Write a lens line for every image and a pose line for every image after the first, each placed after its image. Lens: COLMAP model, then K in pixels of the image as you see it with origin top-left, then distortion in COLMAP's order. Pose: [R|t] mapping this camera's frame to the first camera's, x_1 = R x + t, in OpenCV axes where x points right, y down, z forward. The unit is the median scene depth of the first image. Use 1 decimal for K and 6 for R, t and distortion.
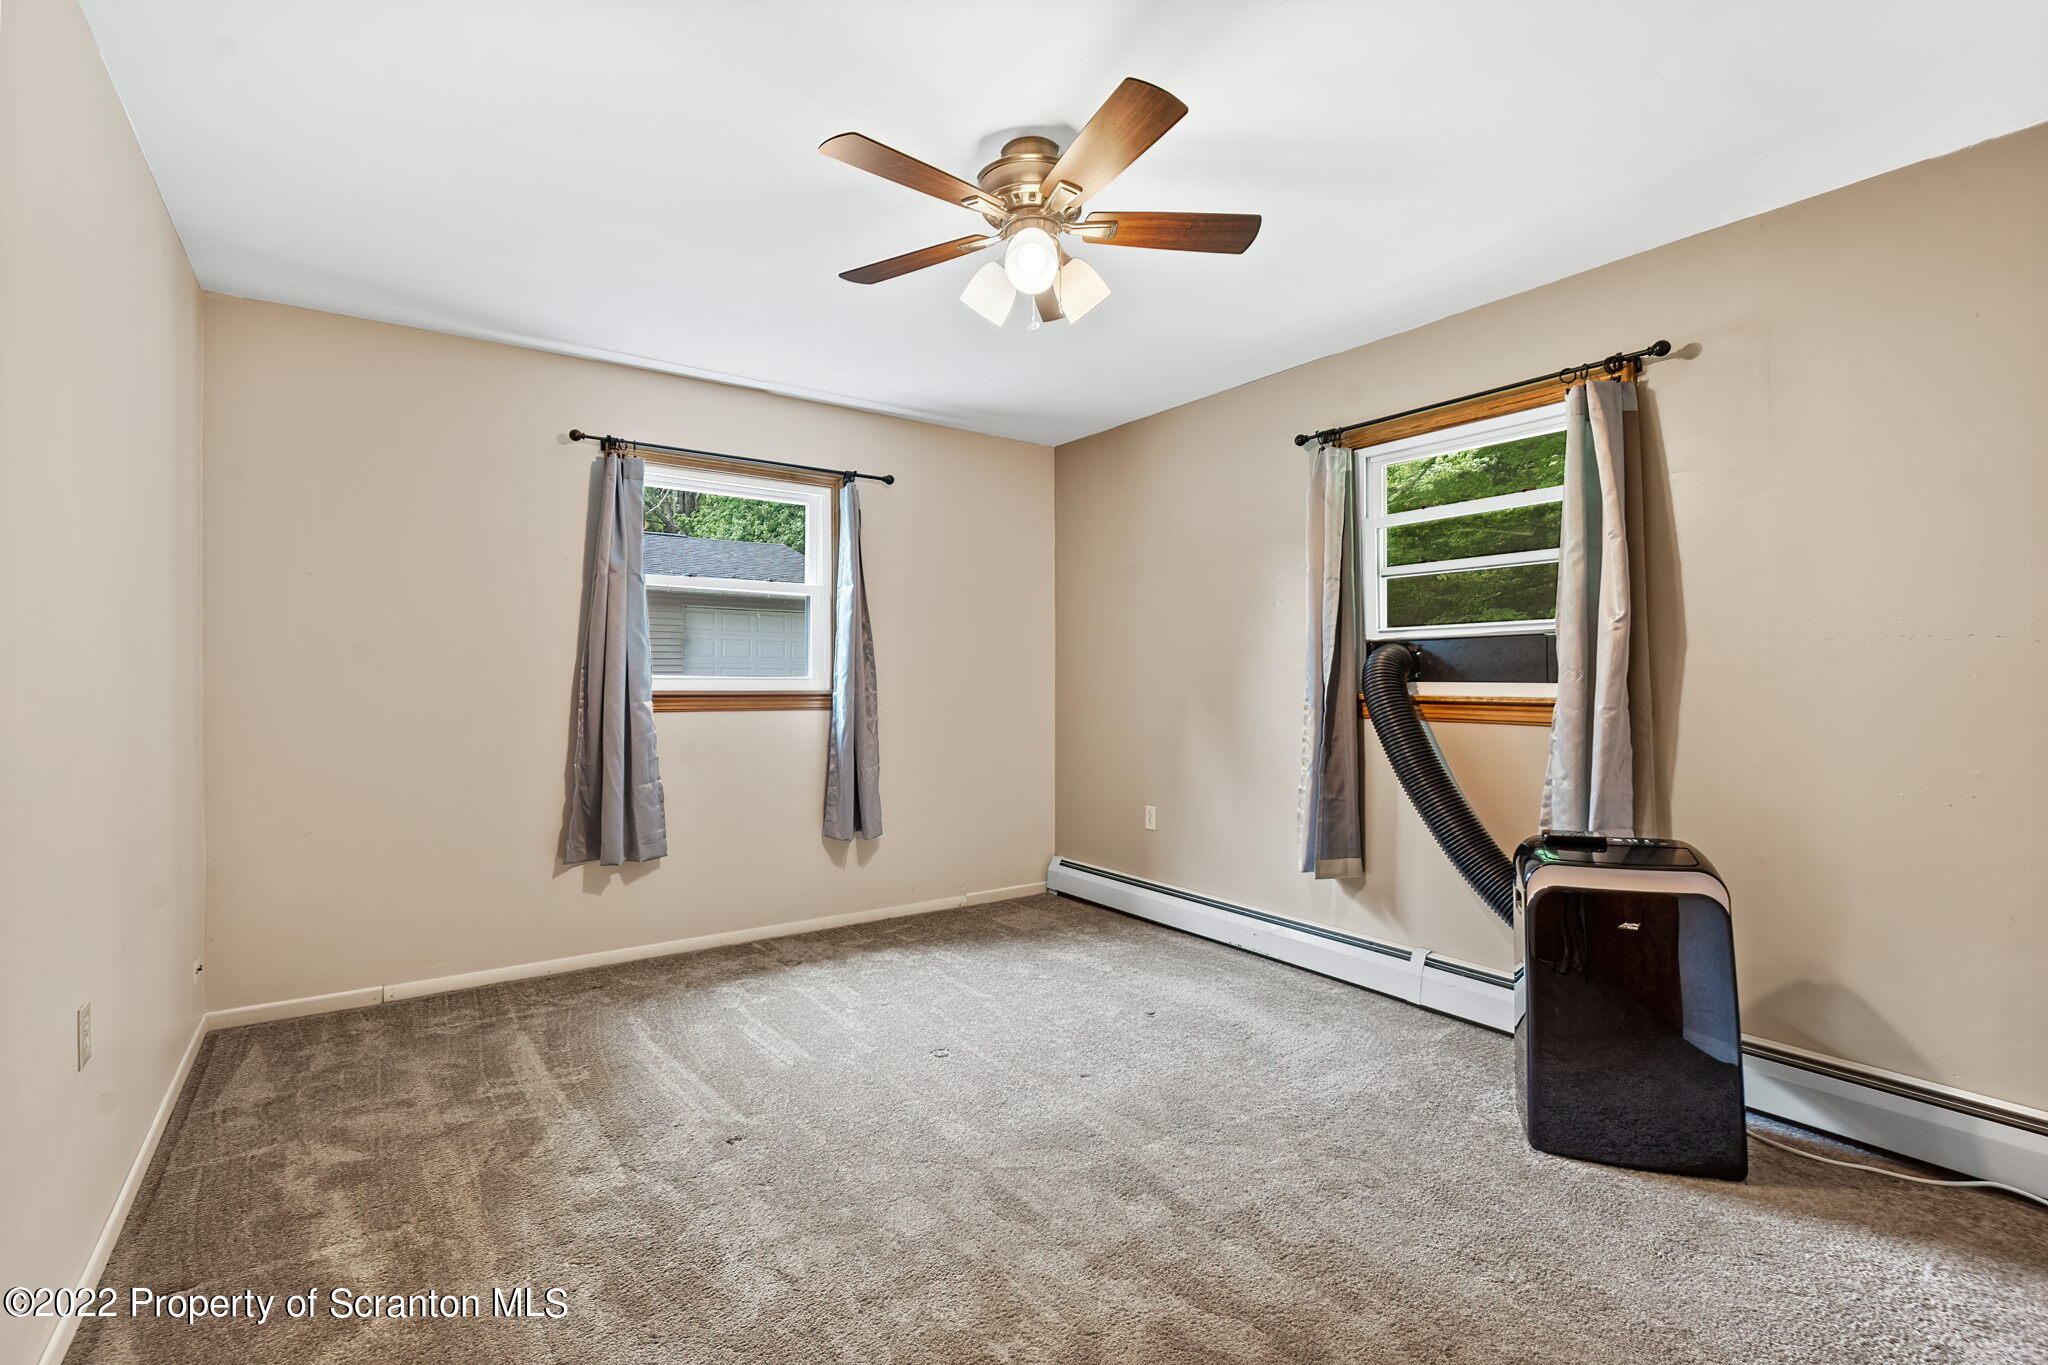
lens RADIAL K [[929.5, 0, 1012.8], [0, 929.5, 673.0], [0, 0, 1]] dist [0.002418, -0.002409]
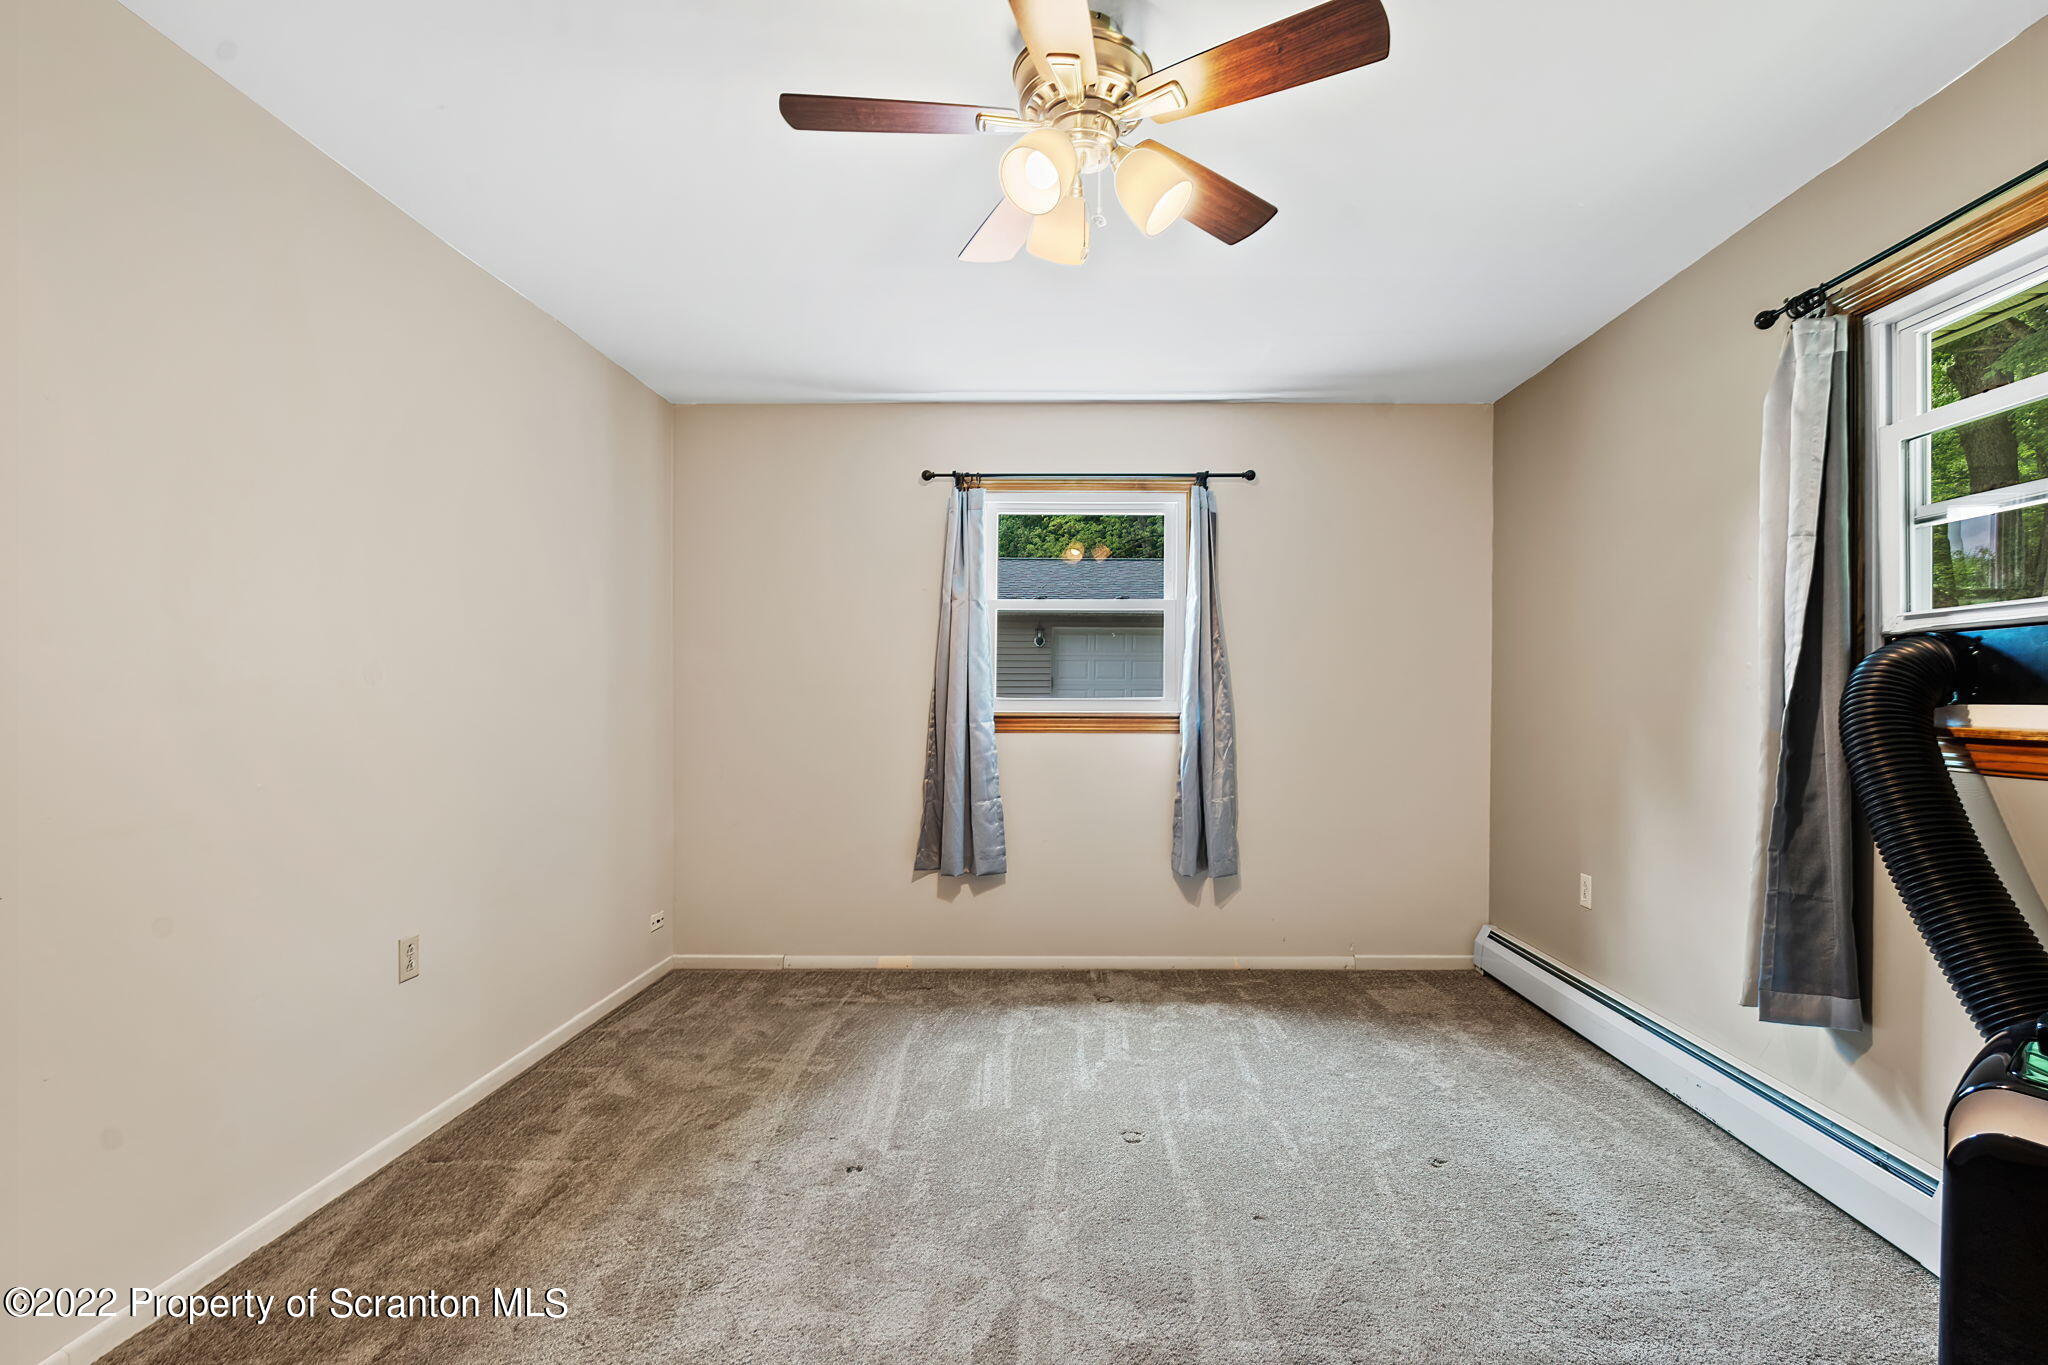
lens RADIAL K [[929.5, 0, 1024.4], [0, 929.5, 701.1], [0, 0, 1]] dist [0.002418, -0.002409]
pose [[0.814785, -0.001242, -0.579762, 0.278505], [0.005655, 0.999967, 0.005805, 0.001694], [0.579736, -0.008008, 0.814765, 0.203791]]
